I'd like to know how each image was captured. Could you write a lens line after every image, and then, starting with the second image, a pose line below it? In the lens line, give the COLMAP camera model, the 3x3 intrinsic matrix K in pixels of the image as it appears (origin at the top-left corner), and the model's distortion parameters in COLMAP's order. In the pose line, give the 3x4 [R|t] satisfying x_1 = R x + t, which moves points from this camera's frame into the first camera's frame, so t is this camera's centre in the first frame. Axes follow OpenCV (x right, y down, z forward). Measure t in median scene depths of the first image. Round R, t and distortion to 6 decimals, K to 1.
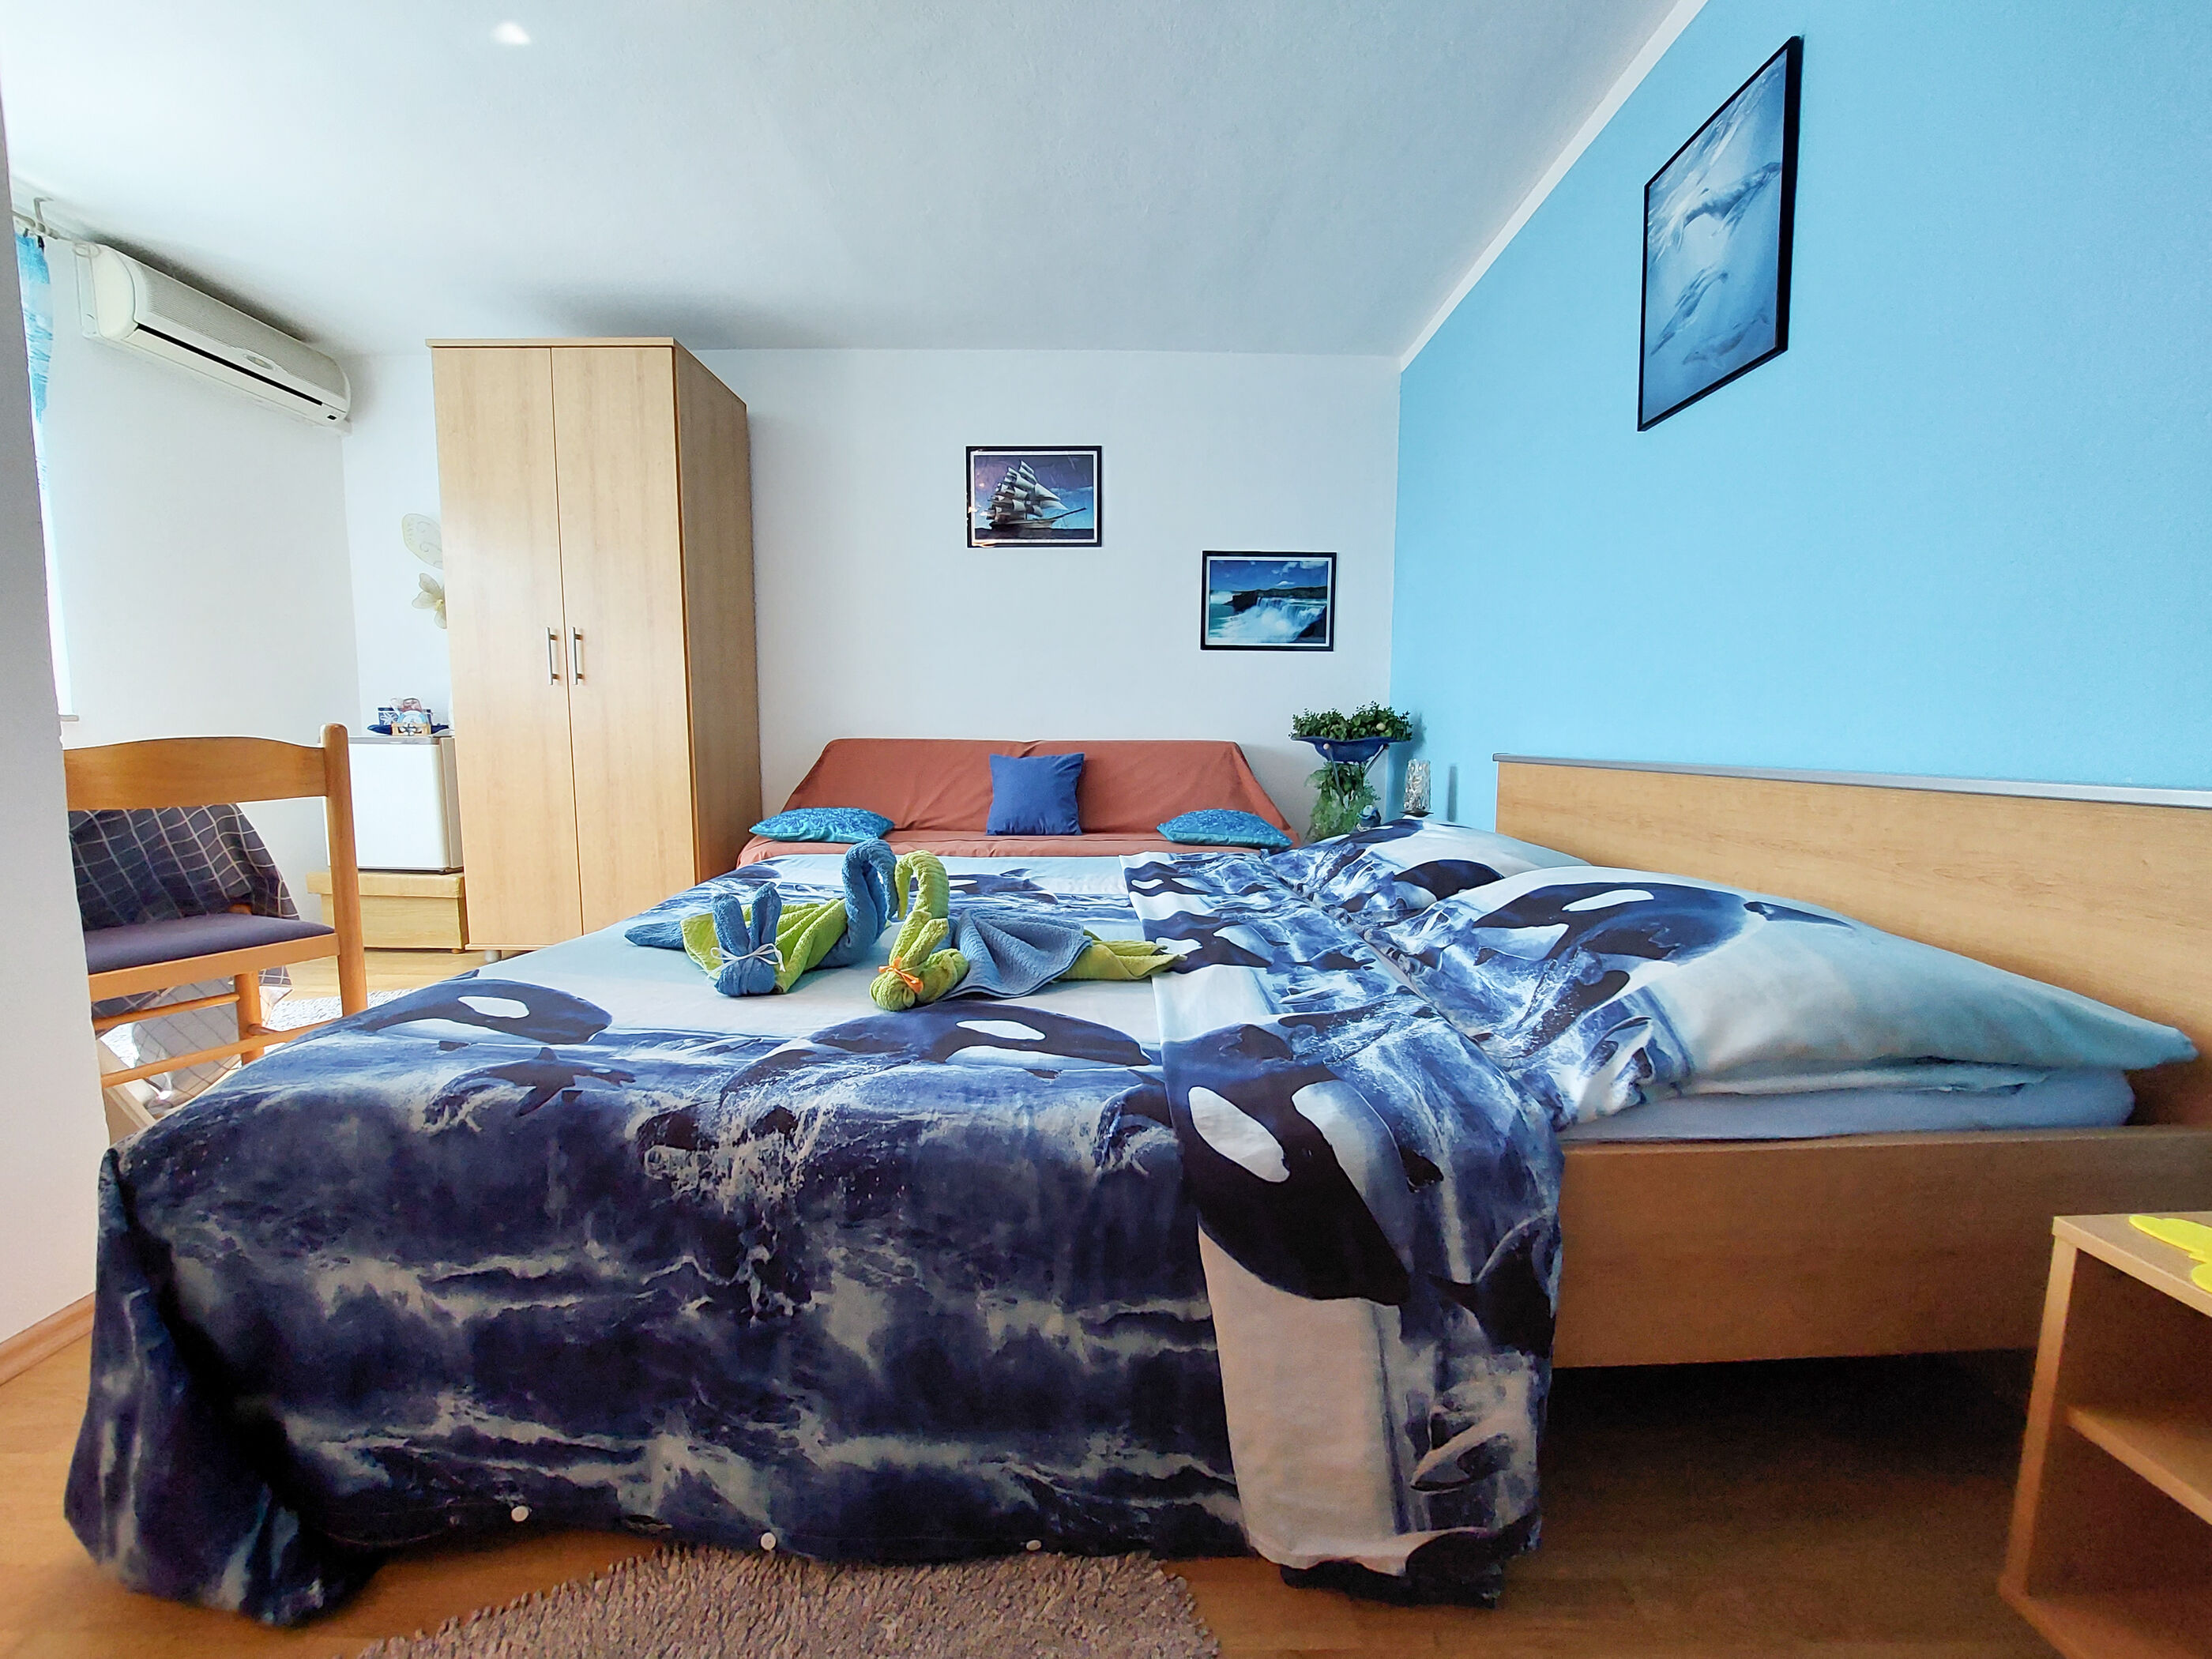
lens RADIAL K [[877.9, 0, 1111.6], [0, 877.9, 841.9], [0, 0, 1]] dist [-0.018868, 0.000389]
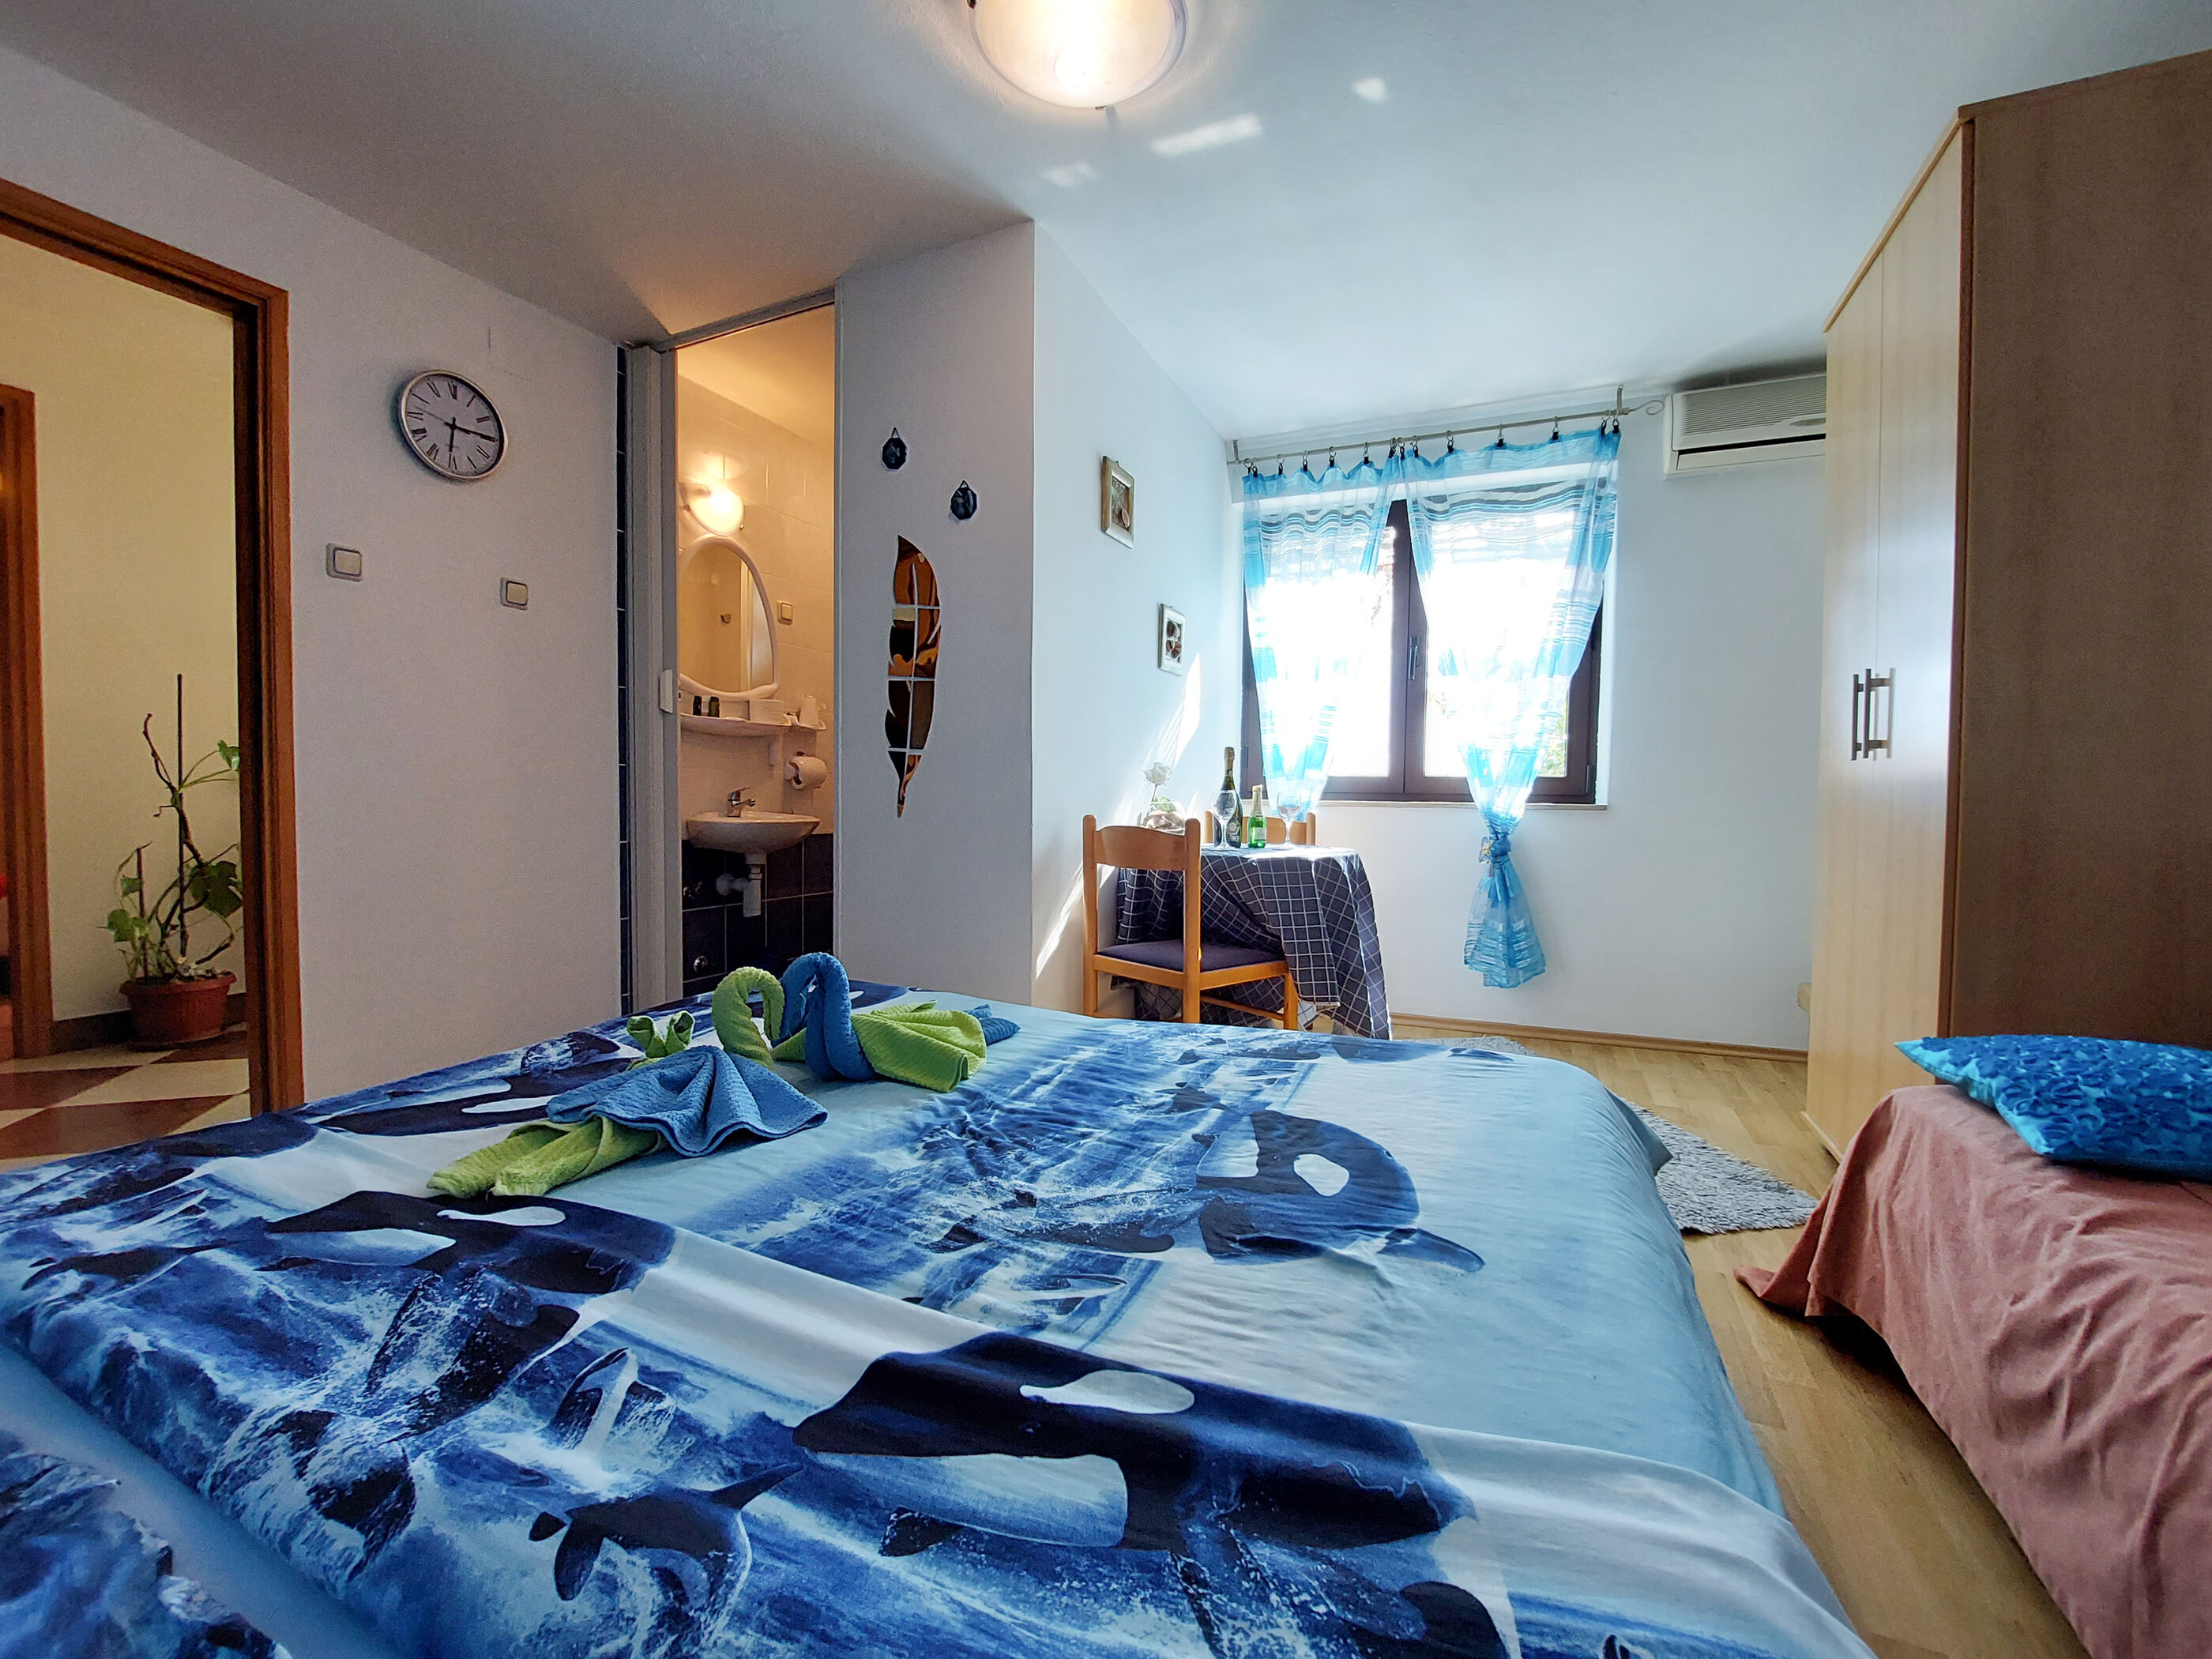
lens RADIAL K [[919.0, 0, 1092.1], [0, 919.0, 826.9], [0, 0, 1]] dist [-0.016390, 0.000239]
pose [[-0.435480, 0.021228, -0.899948, 0.630303], [-0.116775, 0.989943, 0.079858, -0.331988], [0.892592, 0.139868, -0.428621, 2.230394]]
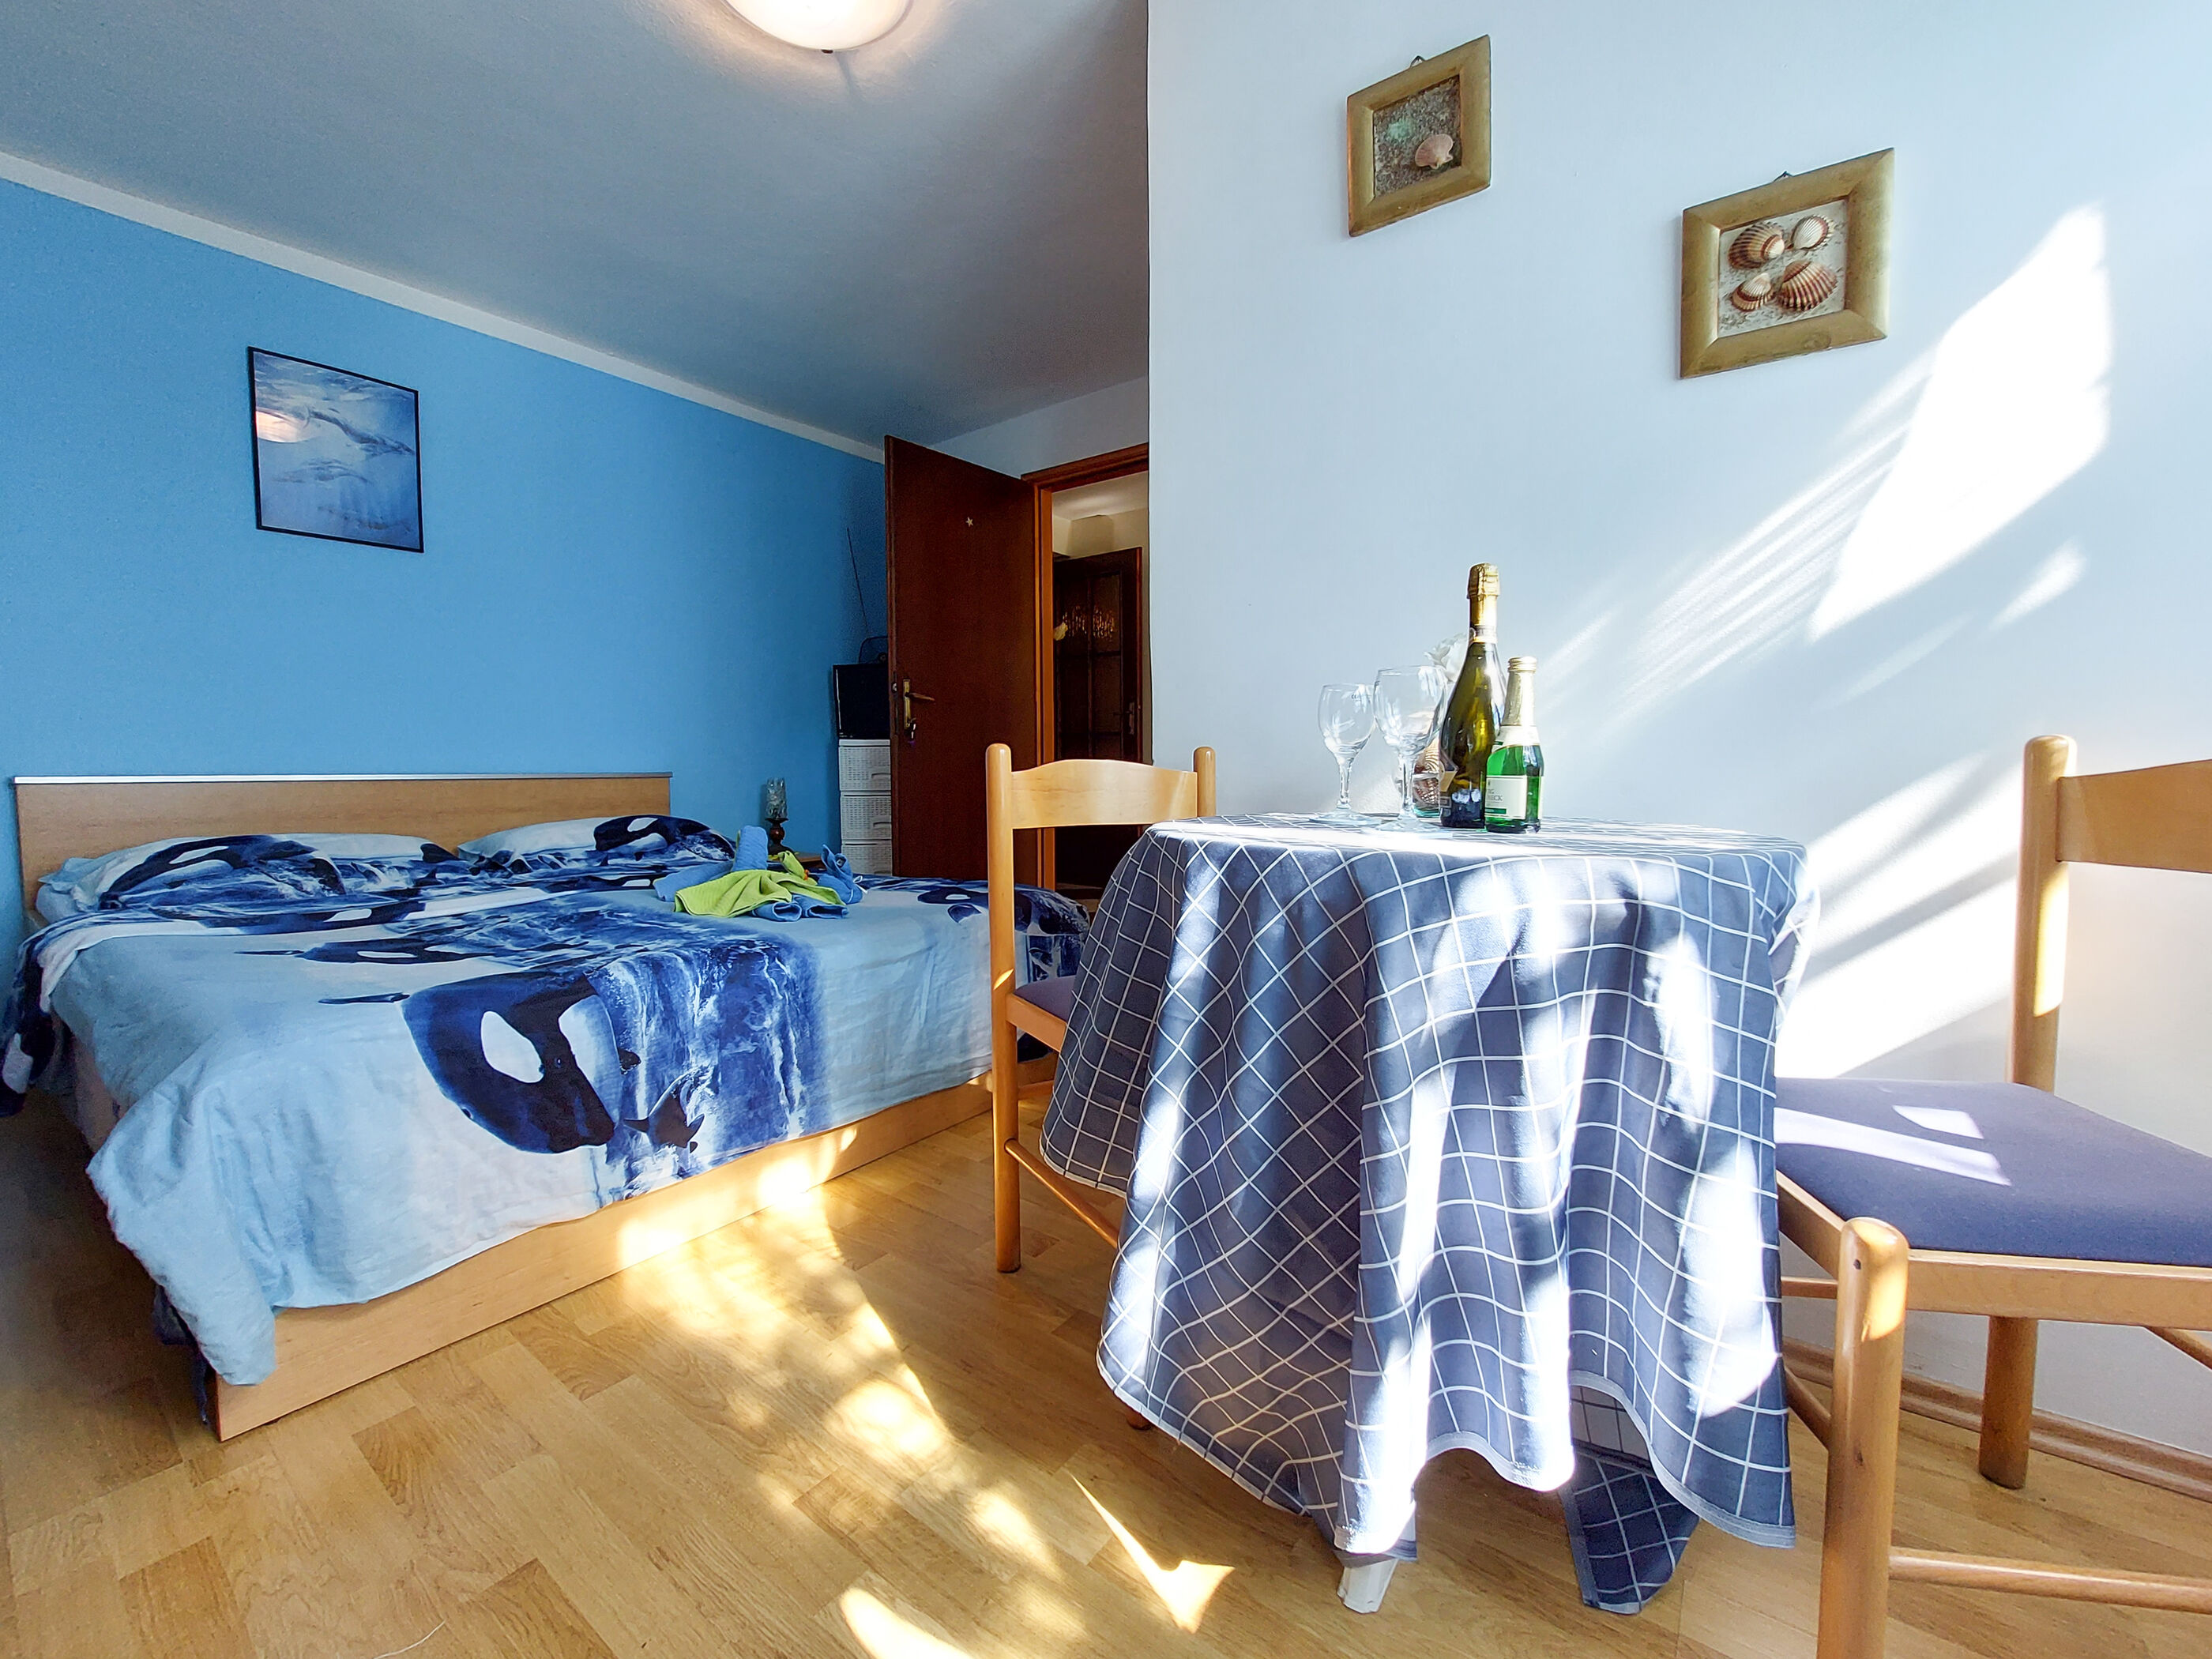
lens RADIAL K [[884.7, 0, 1113.7], [0, 884.7, 836.6], [0, 0, 1]] dist [-0.014992, -0.004135]
pose [[-0.806052, -0.052237, 0.589534, -2.305815], [0.065090, 0.982231, 0.176029, -0.290032], [-0.588254, 0.180262, -0.788329, 2.507920]]
